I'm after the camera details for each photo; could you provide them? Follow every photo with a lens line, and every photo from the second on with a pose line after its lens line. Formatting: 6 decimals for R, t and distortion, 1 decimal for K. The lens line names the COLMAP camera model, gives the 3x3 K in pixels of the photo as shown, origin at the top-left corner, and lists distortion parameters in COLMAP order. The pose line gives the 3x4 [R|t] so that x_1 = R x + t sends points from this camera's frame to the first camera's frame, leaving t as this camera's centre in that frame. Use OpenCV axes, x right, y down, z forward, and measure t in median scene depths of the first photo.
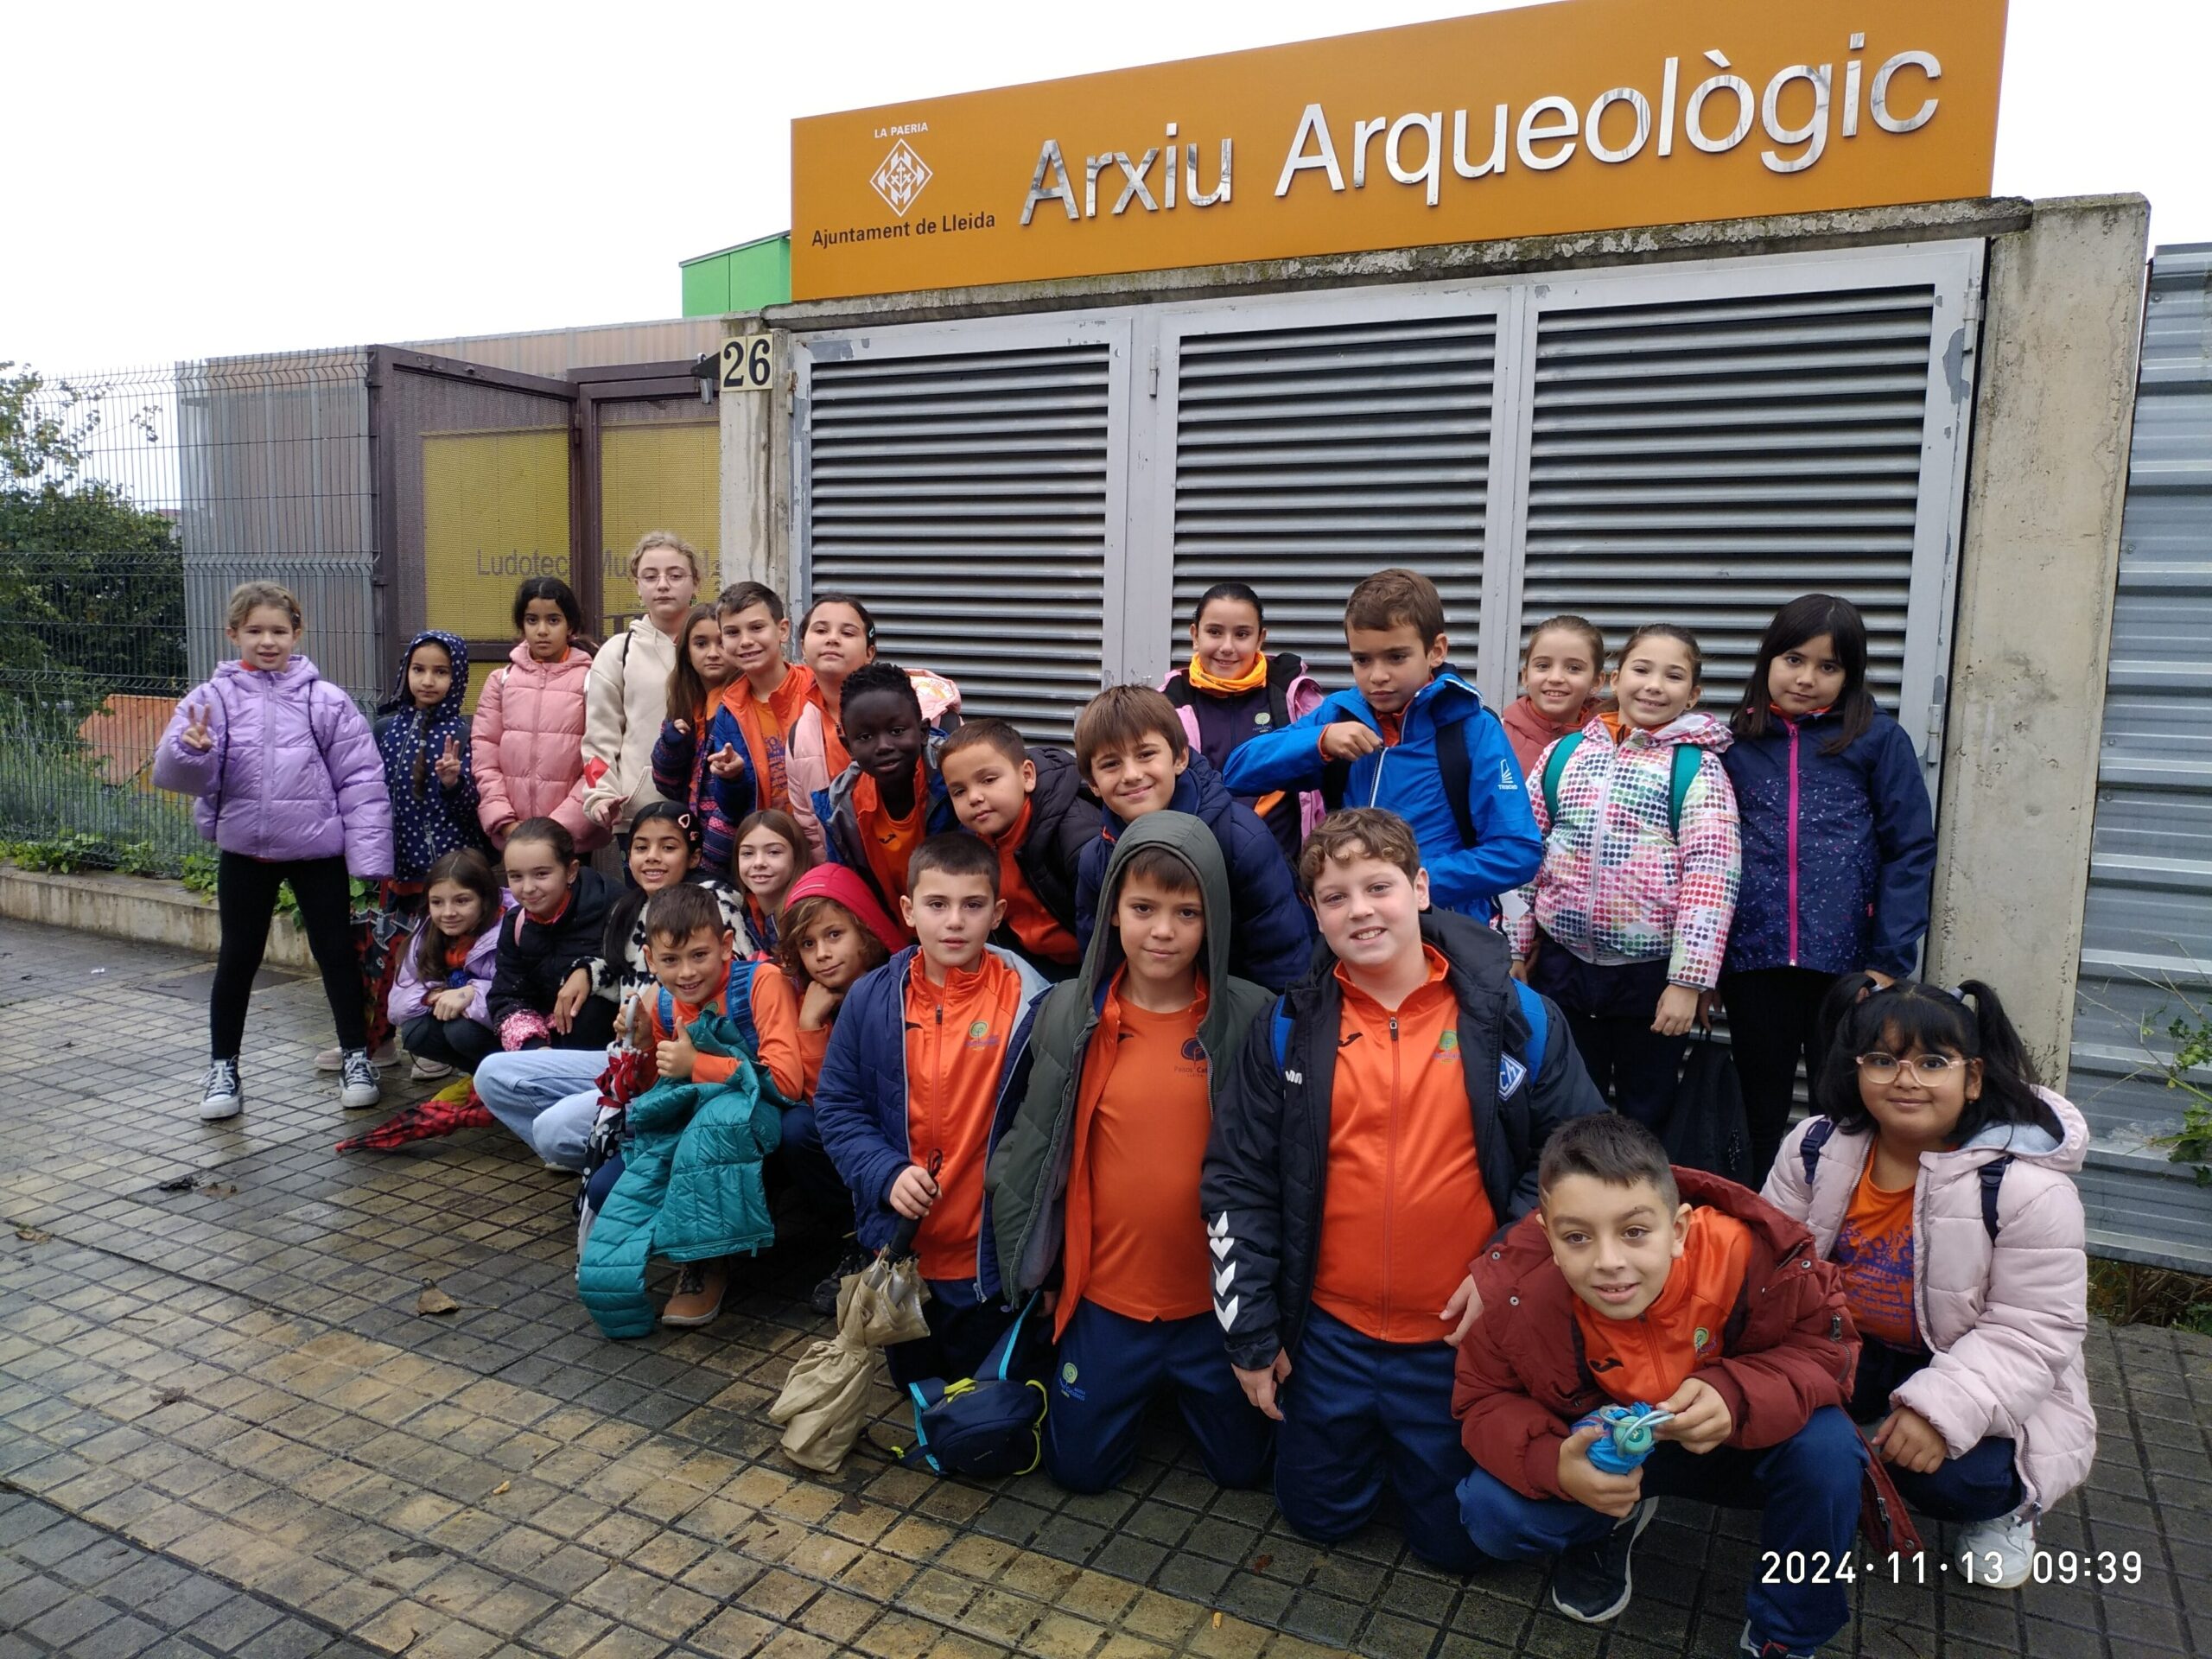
lens RADIAL K [[1601.4, 0, 1106.0], [0, 1601.4, 829.5], [0, 0, 1]] dist [0.000967, -0.007596]
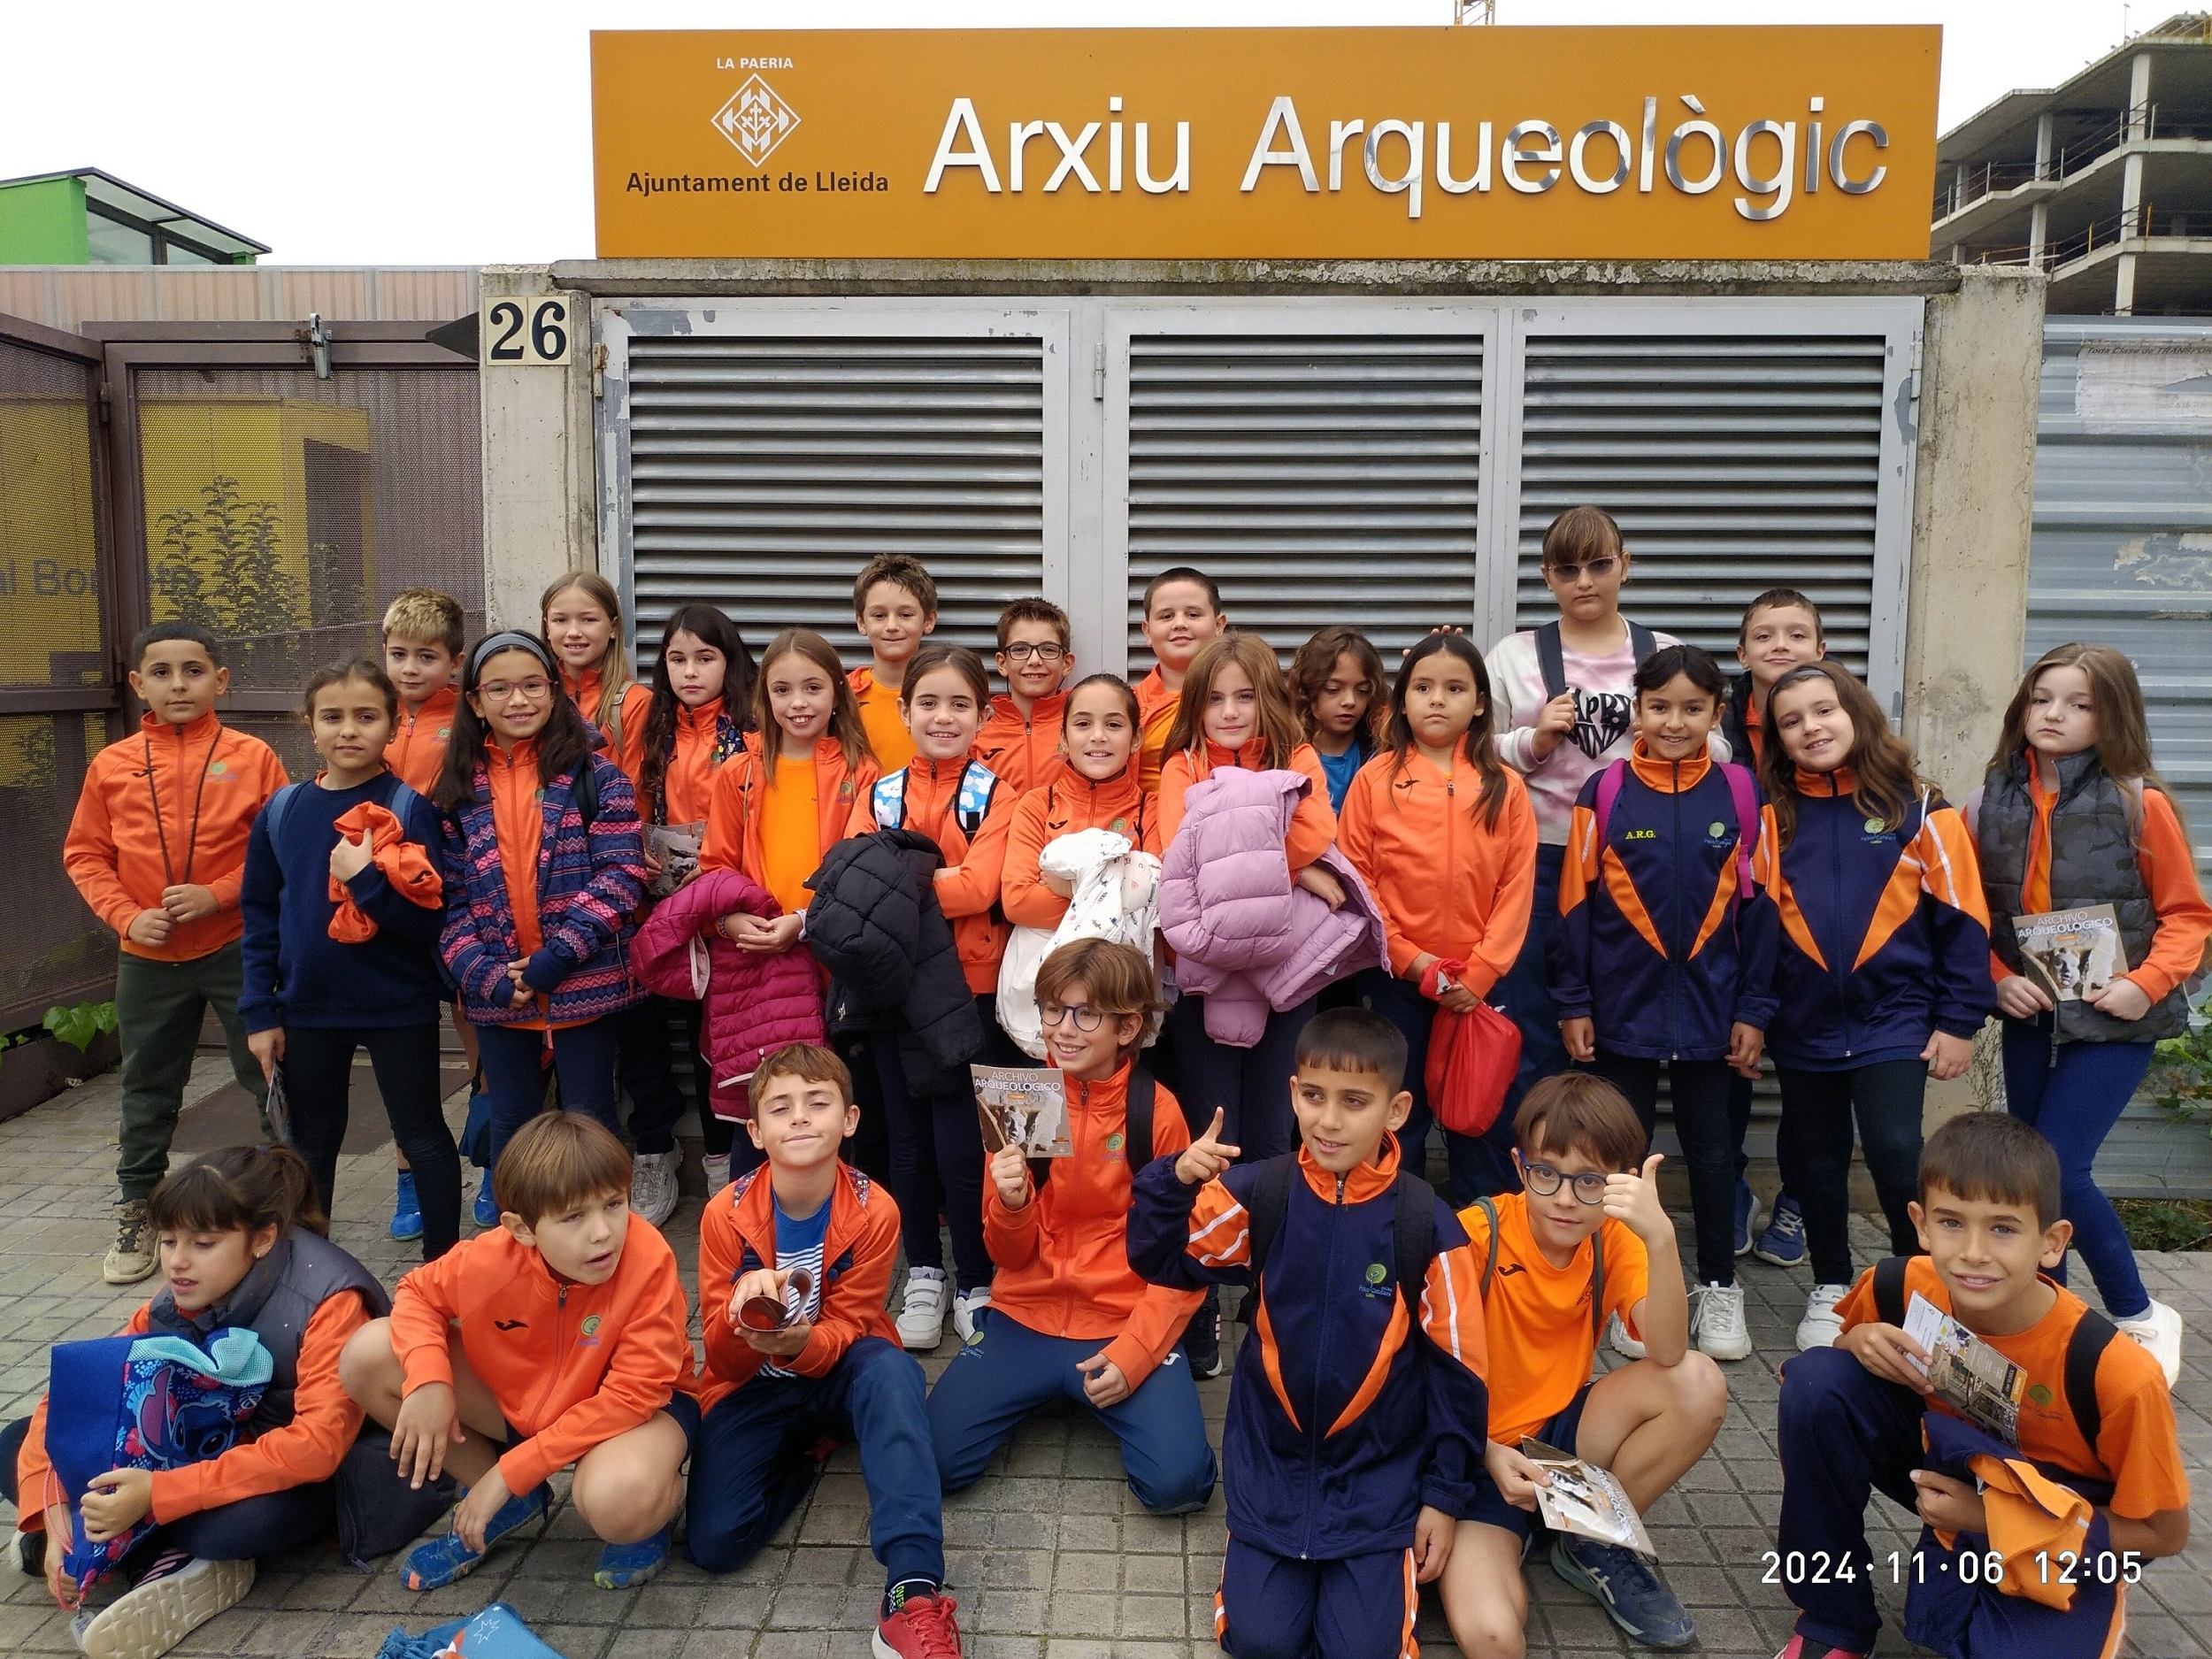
lens RADIAL K [[1601.4, 0, 1106.0], [0, 1601.4, 829.5], [0, 0, 1]] dist [0.000967, -0.007596]
pose [[0.904538, -0.061048, 0.422000, -0.386584], [0.065108, 0.997867, 0.004799, -0.037462], [-0.421392, 0.023134, 0.906583, 0.206869]]
